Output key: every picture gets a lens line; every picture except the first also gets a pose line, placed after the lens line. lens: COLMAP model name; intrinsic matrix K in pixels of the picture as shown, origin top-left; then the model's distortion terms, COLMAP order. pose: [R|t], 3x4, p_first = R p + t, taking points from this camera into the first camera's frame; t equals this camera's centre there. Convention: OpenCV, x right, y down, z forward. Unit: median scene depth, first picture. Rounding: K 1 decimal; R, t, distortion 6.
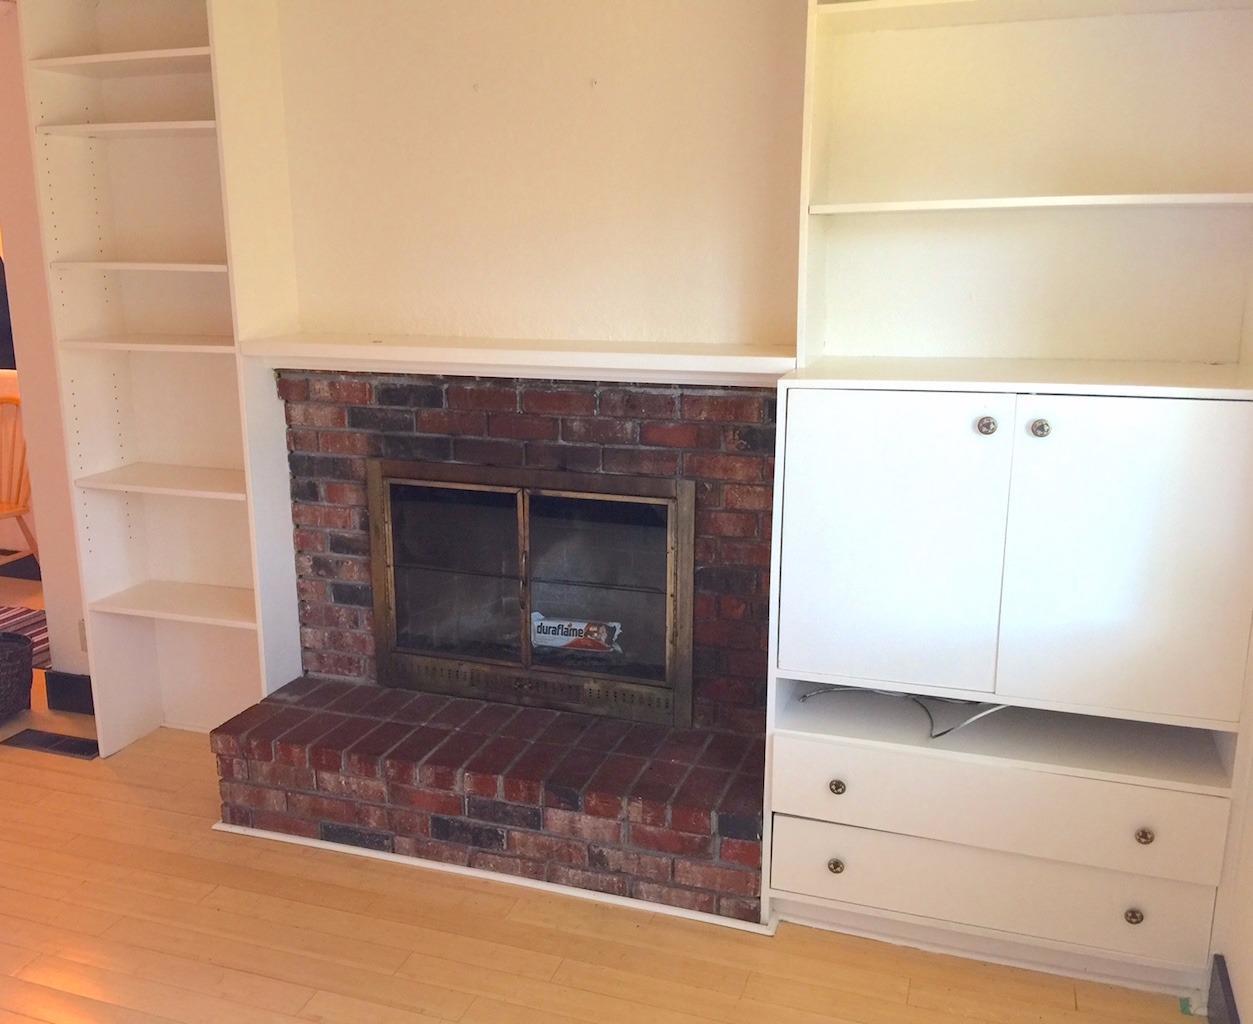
lens RADIAL K [[1158.9, 0, 577.7], [0, 1158.9, 511.7], [0, 0, 1]] dist [0.042762, -0.007158]
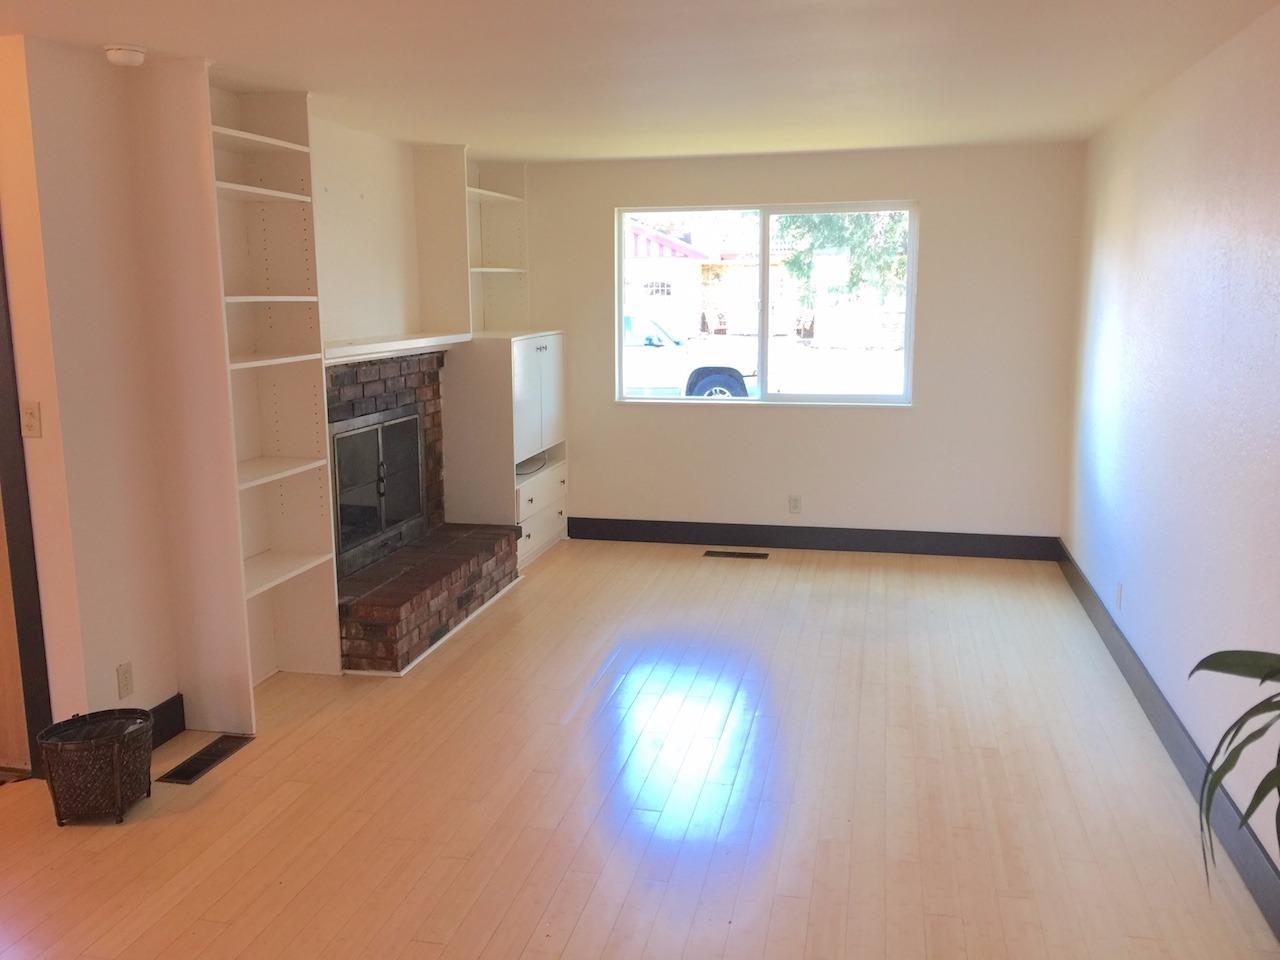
lens RADIAL K [[1081.2, 0, 640.0], [0, 1081.2, 480.0], [0, 0, 1]] dist [0.079682, -0.120417]
pose [[-0.129280, -0.169639, 0.976990, -1.706653], [0.225756, 0.954349, 0.195581, -0.170684], [-0.965568, 0.245846, -0.085081, 0.795553]]
